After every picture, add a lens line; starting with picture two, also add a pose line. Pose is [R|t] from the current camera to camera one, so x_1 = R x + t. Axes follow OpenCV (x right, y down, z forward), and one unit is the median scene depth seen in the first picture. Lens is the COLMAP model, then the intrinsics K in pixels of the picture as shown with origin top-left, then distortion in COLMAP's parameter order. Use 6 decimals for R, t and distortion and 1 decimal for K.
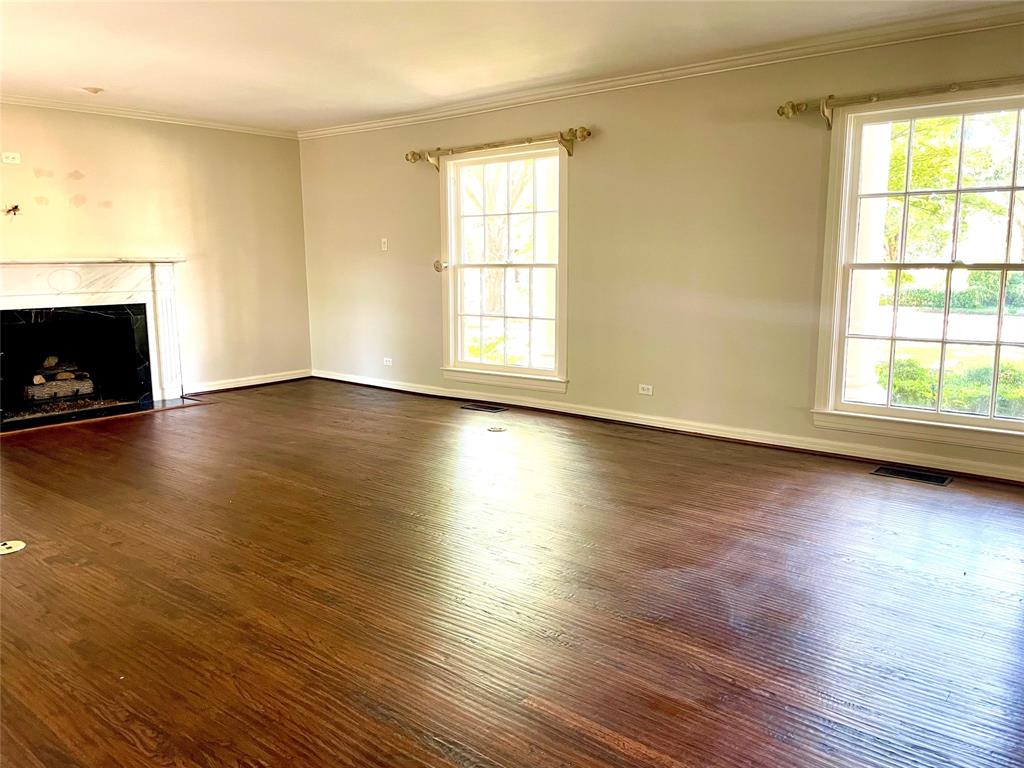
lens RADIAL K [[781.7, 0, 511.3], [0, 781.7, 382.2], [0, 0, 1]] dist [-0.012127, -0.010569]
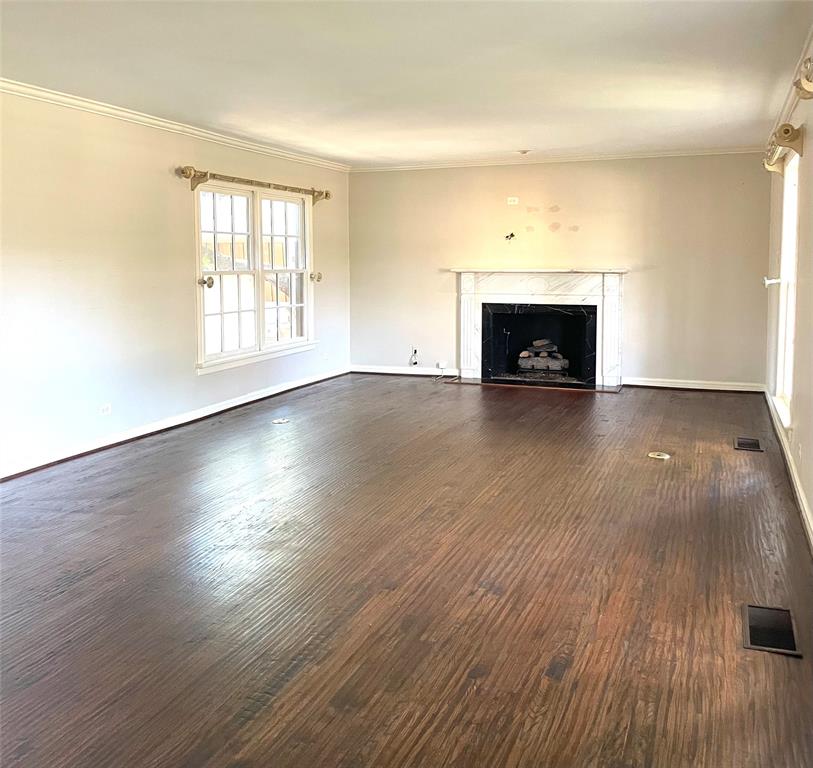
lens RADIAL K [[811.9, 0, 402.2], [0, 811.9, 326.0], [0, 0, 1]] dist [0.056061, 0.000000]
pose [[0.332746, 0.078011, -0.939784, 0.684793], [-0.153781, 0.987721, 0.027542, -0.058756], [0.930393, 0.135357, 0.340657, 0.279220]]
